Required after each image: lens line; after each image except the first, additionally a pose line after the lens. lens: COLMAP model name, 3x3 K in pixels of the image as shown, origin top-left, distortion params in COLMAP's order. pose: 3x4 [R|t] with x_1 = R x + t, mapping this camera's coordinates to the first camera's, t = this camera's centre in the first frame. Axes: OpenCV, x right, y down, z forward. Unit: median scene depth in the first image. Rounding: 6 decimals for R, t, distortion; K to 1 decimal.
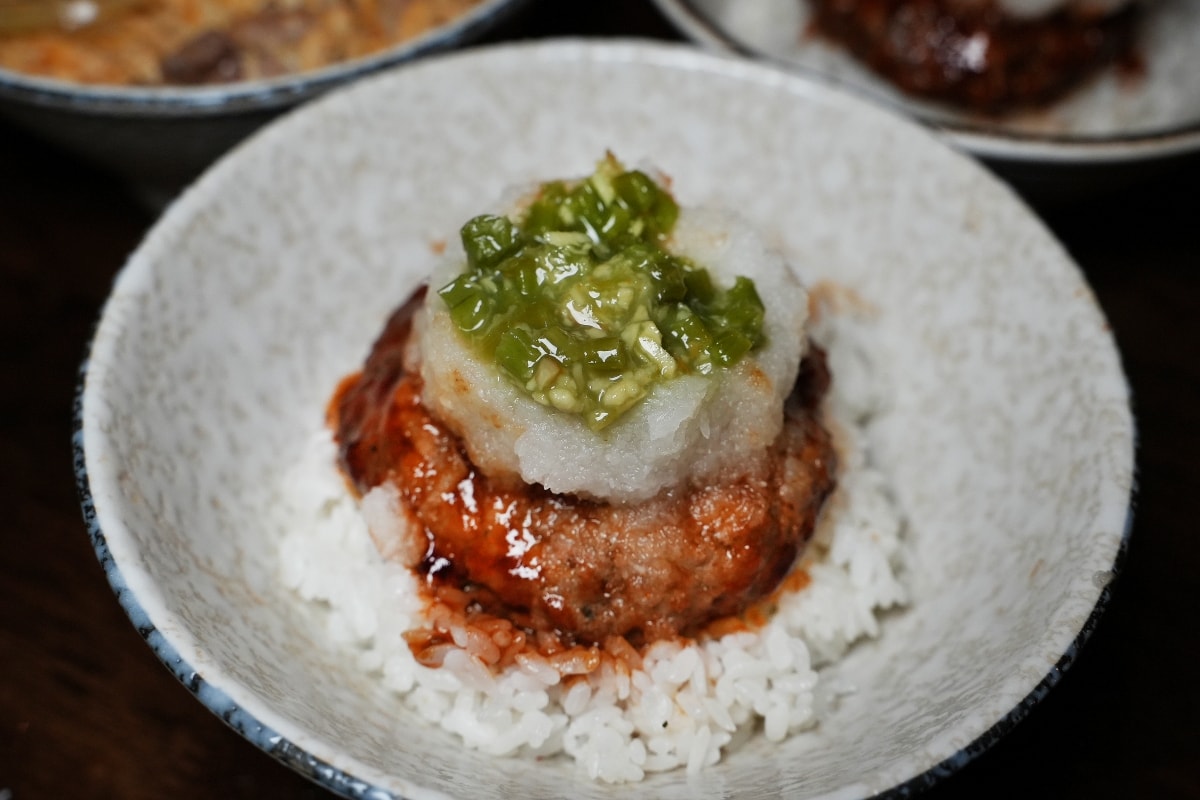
lens RADIAL K [[1322.7, 0, 611.8], [0, 1322.7, 399.5], [0, 0, 1]] dist [0.003252, 0.002816]
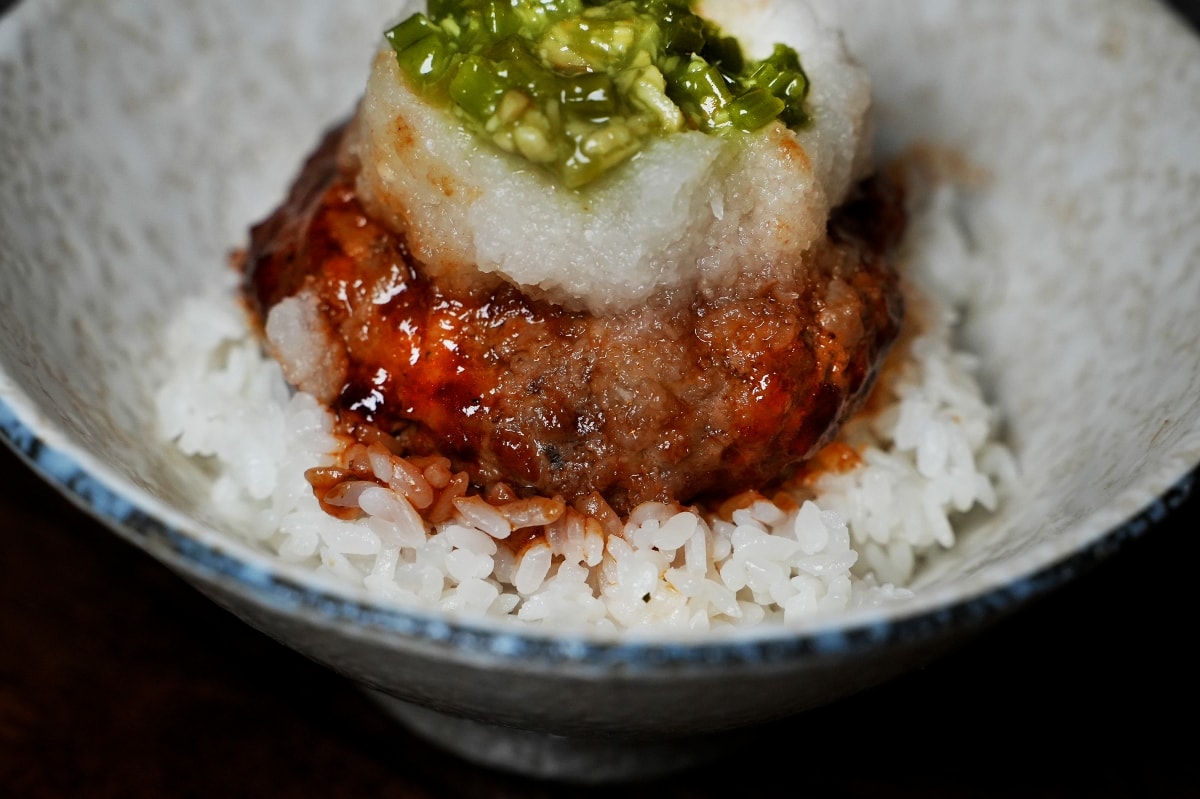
lens RADIAL K [[2063.1, 0, 600.0], [0, 2063.1, 399.5], [0, 0, 1]] dist [0.008435, 0.058732]
pose [[0.997526, 0.047354, -0.051961, 0.066743], [-0.053889, 0.989705, -0.132588, 0.280374], [0.045148, 0.135060, 0.989808, -0.162256]]
